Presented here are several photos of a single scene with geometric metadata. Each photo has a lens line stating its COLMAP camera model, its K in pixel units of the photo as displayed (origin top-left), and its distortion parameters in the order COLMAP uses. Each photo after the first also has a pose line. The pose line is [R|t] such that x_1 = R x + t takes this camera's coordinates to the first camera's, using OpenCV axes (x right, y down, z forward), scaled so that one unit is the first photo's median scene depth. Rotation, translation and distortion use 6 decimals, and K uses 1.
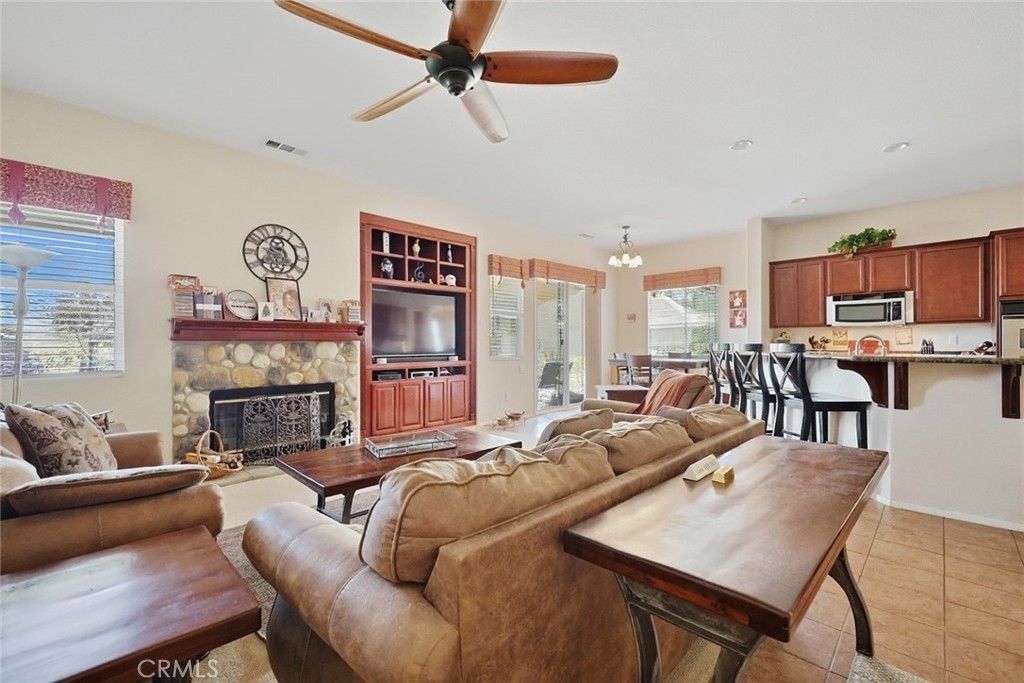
lens RADIAL K [[439.6, 0, 508.6], [0, 439.6, 344.6], [0, 0, 1]] dist [0.000367, -0.000226]
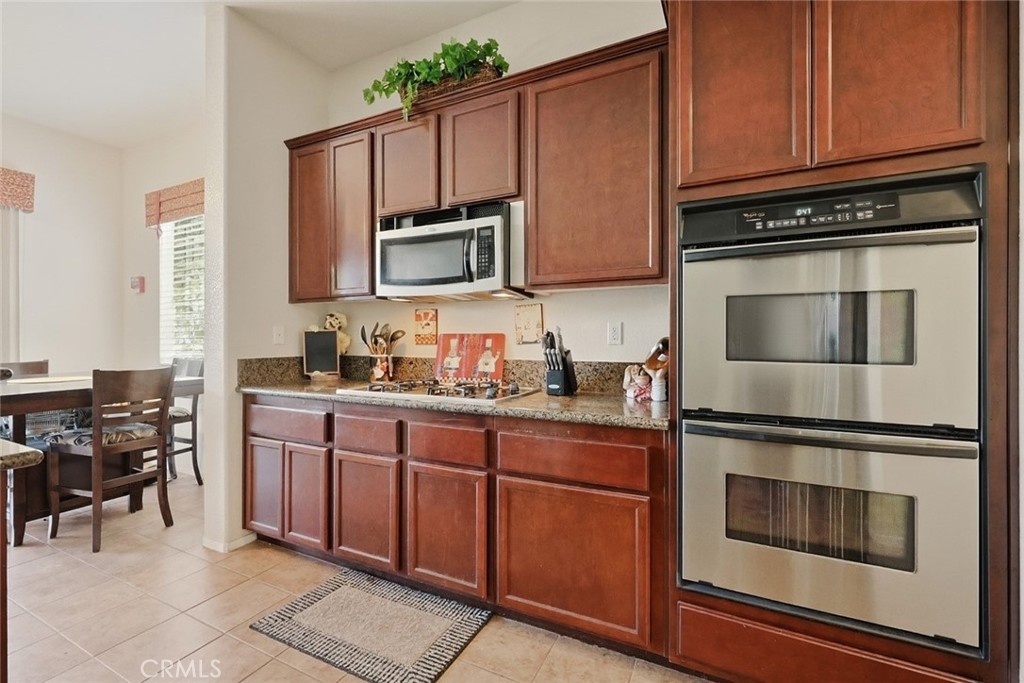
lens RADIAL K [[439.6, 0, 515.4], [0, 439.6, 337.7], [0, 0, 1]] dist [0.000367, -0.000226]
pose [[0.947952, 0.000162, 0.318412, 0.791039], [-0.000088, 1.000000, -0.000247, -0.006248], [-0.318412, 0.000206, 0.947952, 0.648097]]
